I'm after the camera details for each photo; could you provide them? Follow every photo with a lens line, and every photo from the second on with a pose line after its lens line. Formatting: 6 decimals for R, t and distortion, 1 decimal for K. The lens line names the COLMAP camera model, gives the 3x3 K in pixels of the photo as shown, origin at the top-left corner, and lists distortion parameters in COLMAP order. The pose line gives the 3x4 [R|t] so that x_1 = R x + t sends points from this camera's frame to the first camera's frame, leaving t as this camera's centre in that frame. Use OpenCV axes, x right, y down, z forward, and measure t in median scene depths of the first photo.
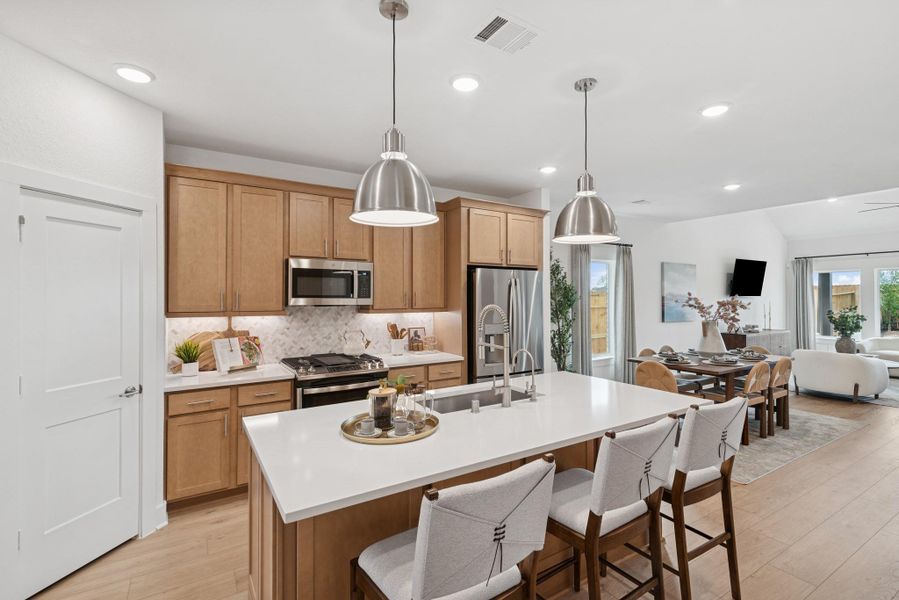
lens RADIAL K [[410.5, 0, 448.9], [0, 410.5, 295.8], [0, 0, 1]] dist [0.015309, -0.001610]
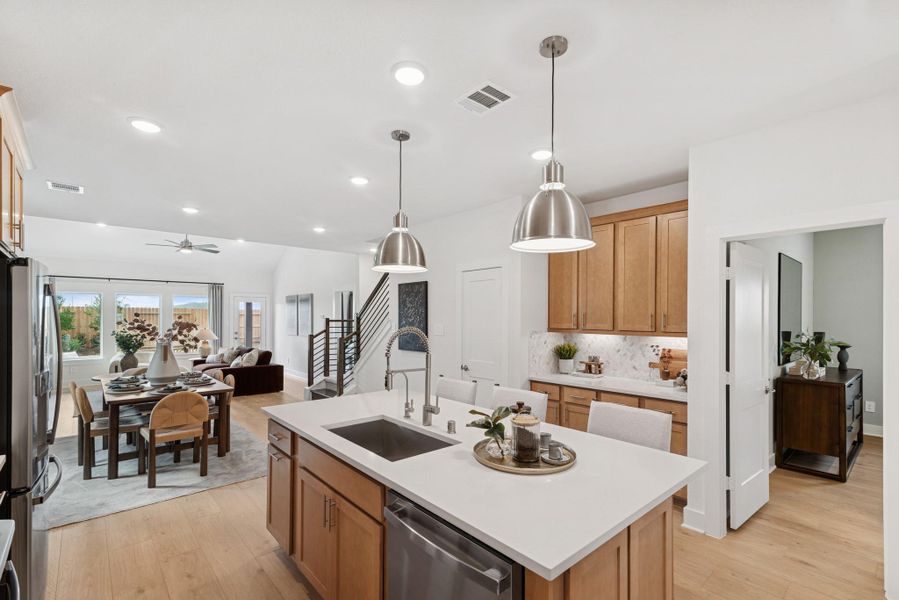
lens RADIAL K [[410.5, 0, 452.2], [0, 410.5, 314.9], [0, 0, 1]] dist [0.015309, -0.001610]
pose [[-0.148590, 0.006878, 0.988875, -0.496945], [-0.000854, 0.999975, -0.007083, 0.001245], [-0.988899, -0.001897, -0.148580, 0.614010]]
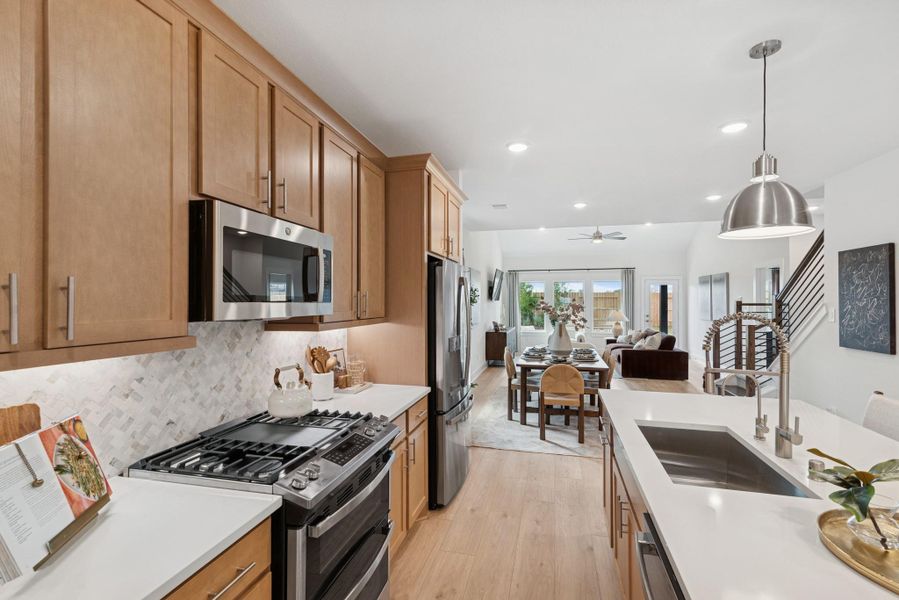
lens RADIAL K [[410.5, 0, 449.4], [0, 410.5, 297.3], [0, 0, 1]] dist [0.015309, -0.001610]
pose [[0.734705, 0.006470, 0.678356, -0.426075], [-0.001829, 0.999970, -0.007557, 0.002698], [-0.678384, 0.004311, 0.734695, 0.486835]]
